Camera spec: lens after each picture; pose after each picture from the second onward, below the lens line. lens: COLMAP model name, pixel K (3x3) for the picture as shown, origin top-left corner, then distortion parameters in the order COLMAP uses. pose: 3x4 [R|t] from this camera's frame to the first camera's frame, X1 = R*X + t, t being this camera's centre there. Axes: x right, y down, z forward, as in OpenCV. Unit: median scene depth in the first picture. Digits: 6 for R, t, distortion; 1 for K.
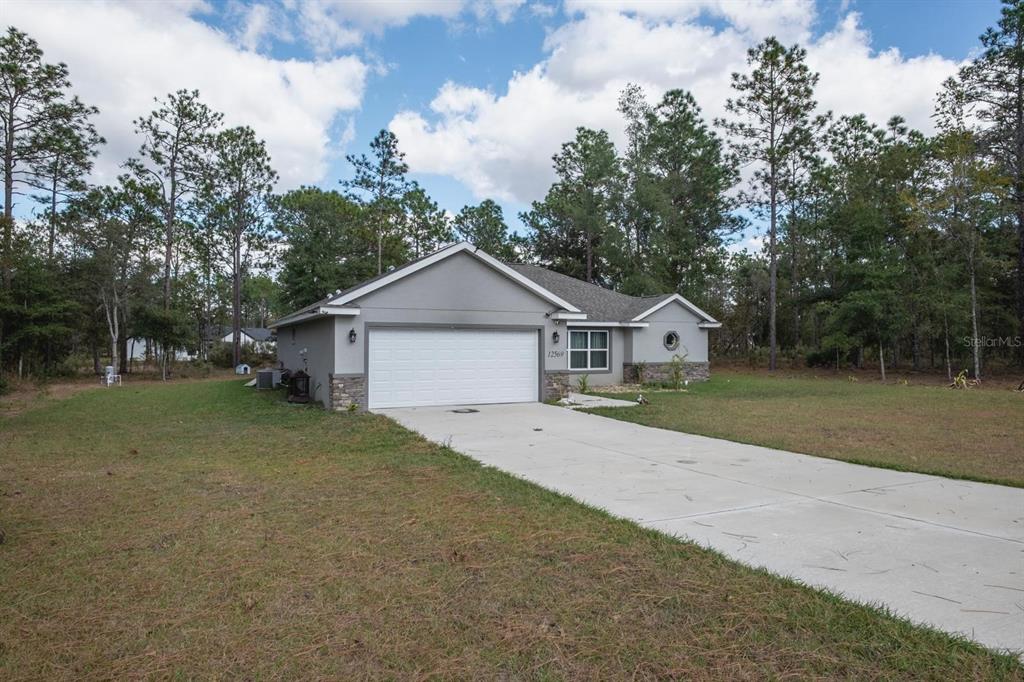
lens RADIAL K [[621.4, 0, 512.4], [0, 621.4, 343.5], [0, 0, 1]] dist [-0.008426, 0.002419]
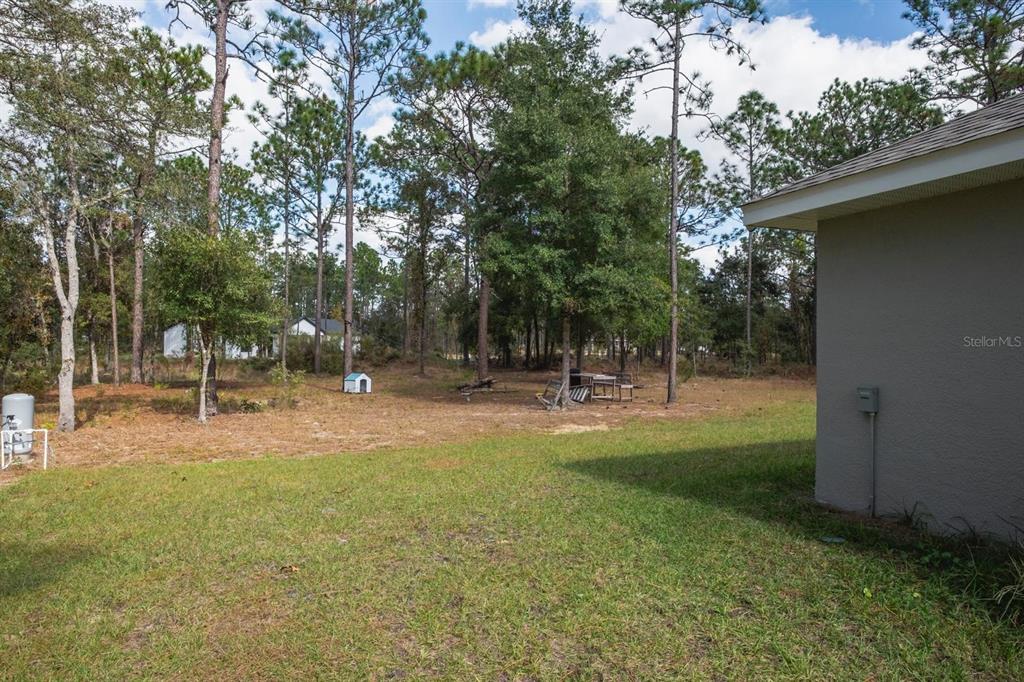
lens RADIAL K [[621.4, 0, 511.9], [0, 621.4, 342.1], [0, 0, 1]] dist [-0.008426, 0.002419]
pose [[0.997962, 0.012481, -0.062576, -0.229993], [-0.012512, 0.999922, -0.000091, 0.005545], [0.062570, 0.000874, 0.998040, 0.415934]]
